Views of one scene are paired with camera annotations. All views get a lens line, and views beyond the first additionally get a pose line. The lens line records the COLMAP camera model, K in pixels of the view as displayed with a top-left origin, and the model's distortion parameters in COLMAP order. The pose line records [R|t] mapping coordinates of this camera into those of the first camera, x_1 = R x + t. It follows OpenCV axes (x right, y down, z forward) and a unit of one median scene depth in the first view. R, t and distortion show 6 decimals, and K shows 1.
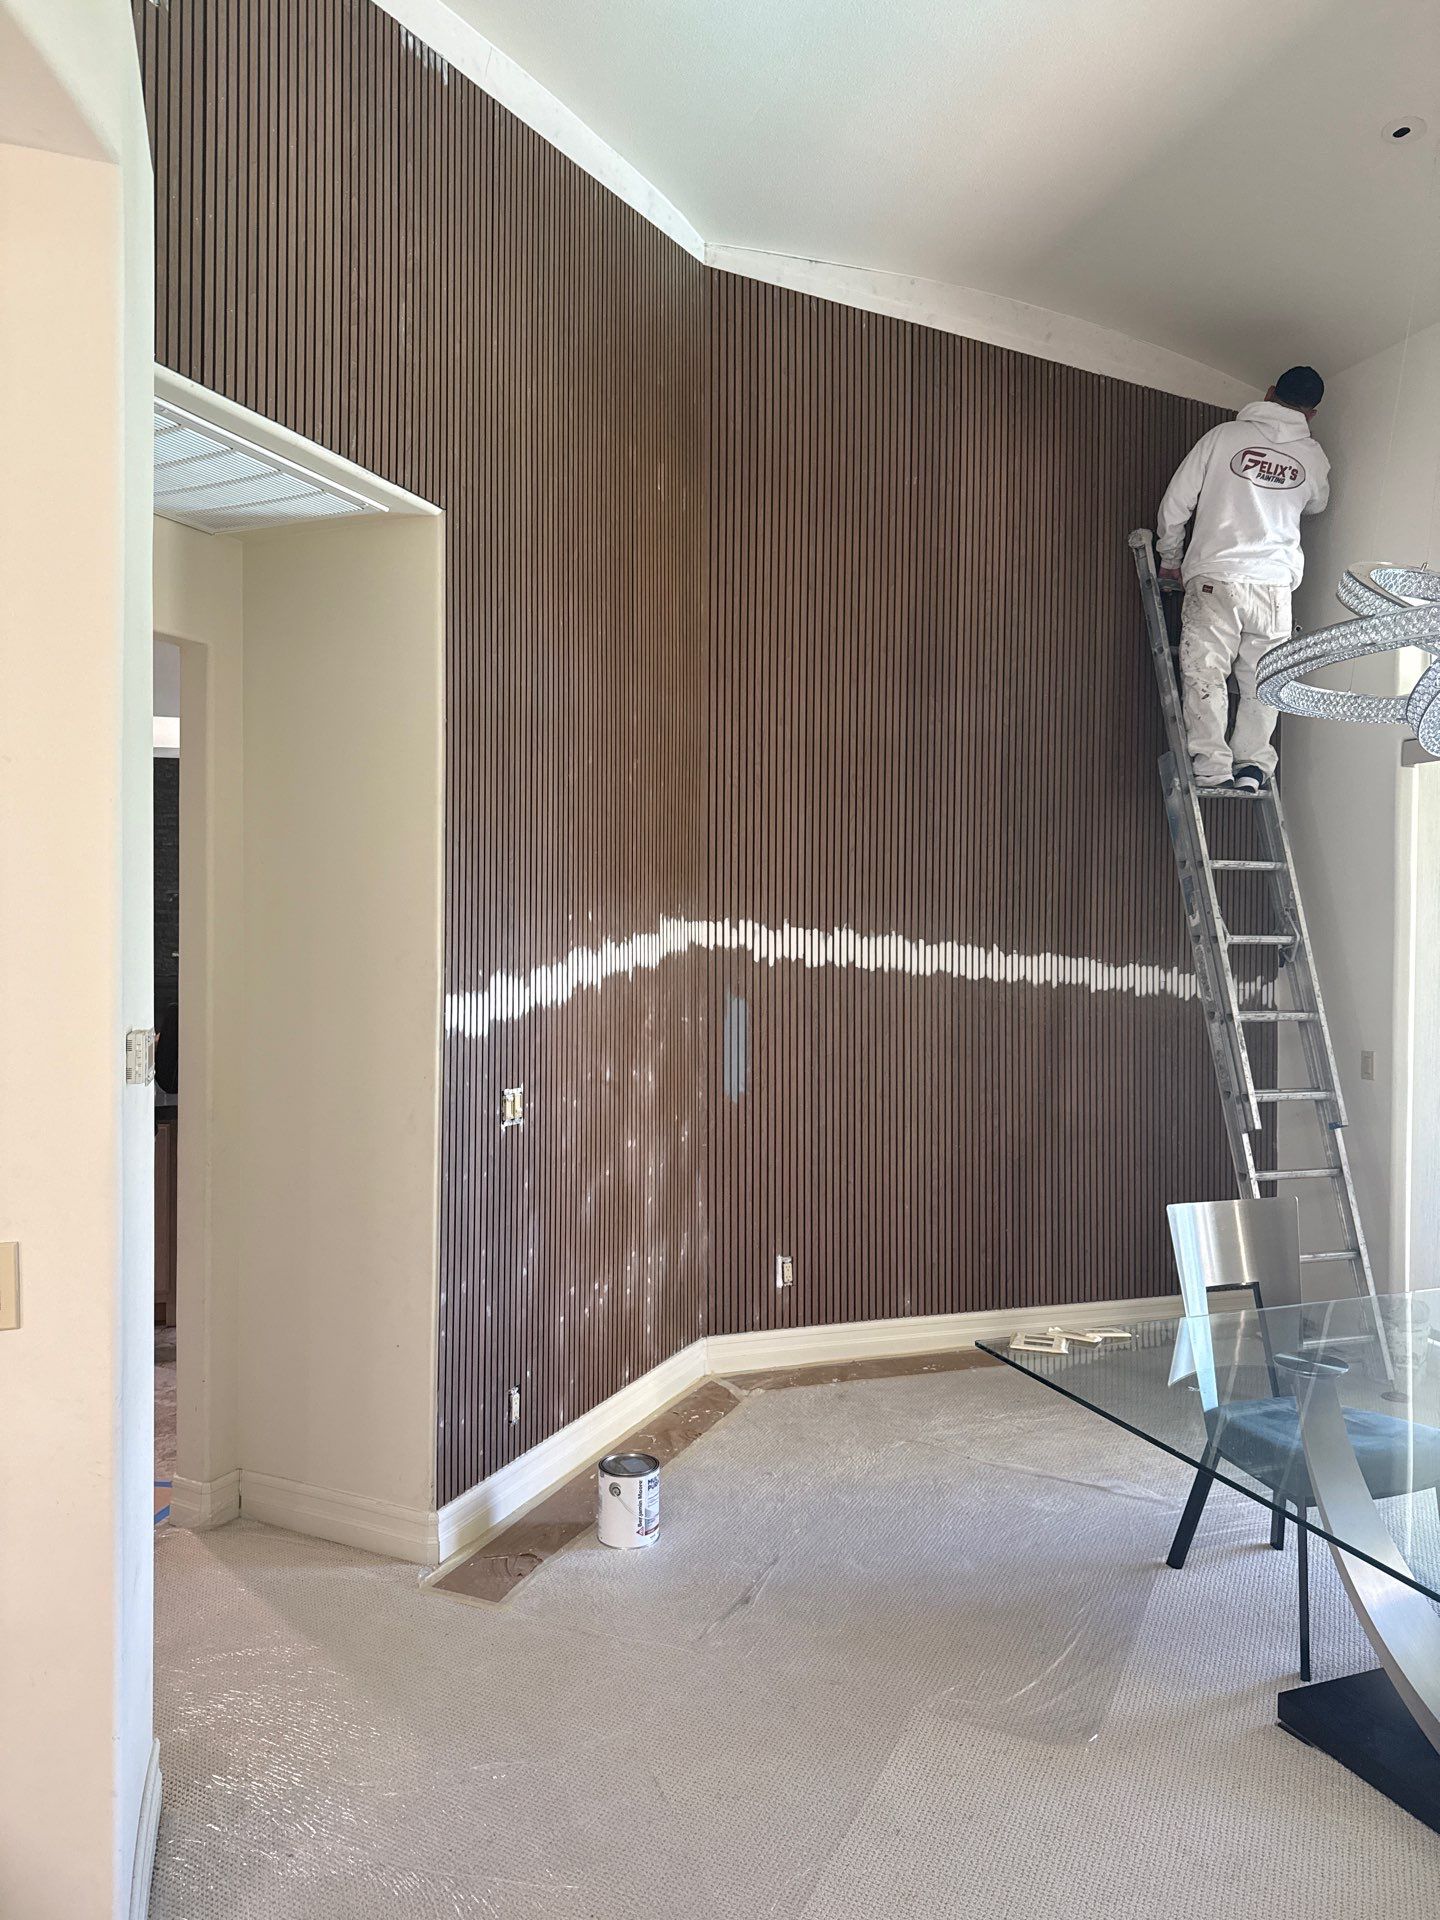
lens RADIAL K [[1335.9, 0, 714.2], [0, 1335.9, 966.1], [0, 0, 1]] dist [0.028203, -0.032411]
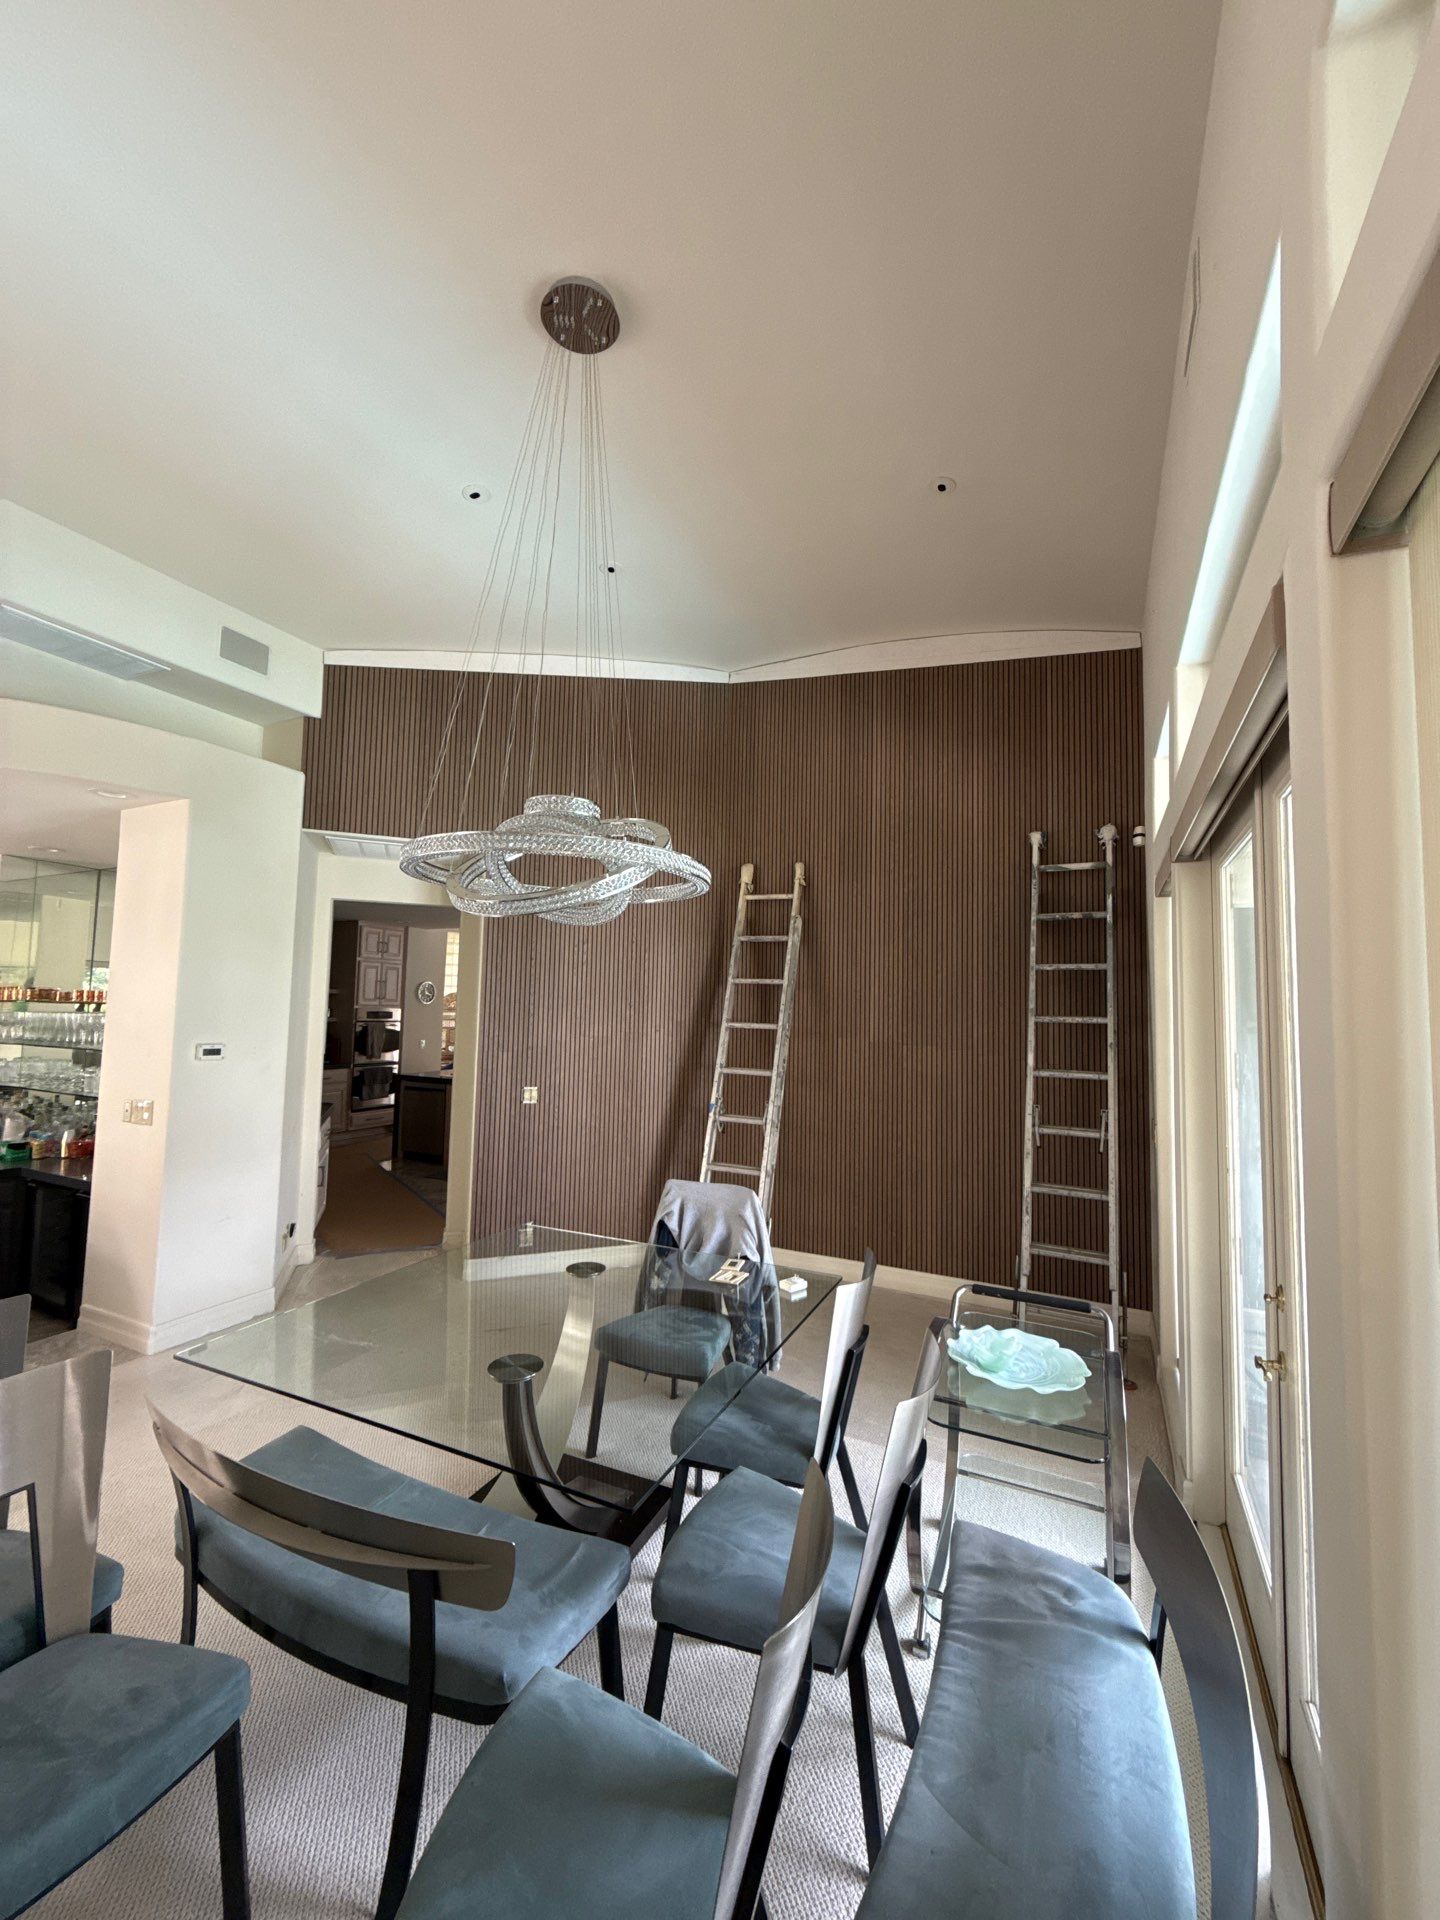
lens RADIAL K [[753.7, 0, 720.1], [0, 753.7, 962.5], [0, 0, 1]] dist [0.004103, -0.000206]
pose [[0.707608, -0.039036, -0.705526, 0.748112], [-0.033999, 0.995435, -0.089176, -0.010550], [0.705787, 0.087088, 0.703051, 0.235184]]
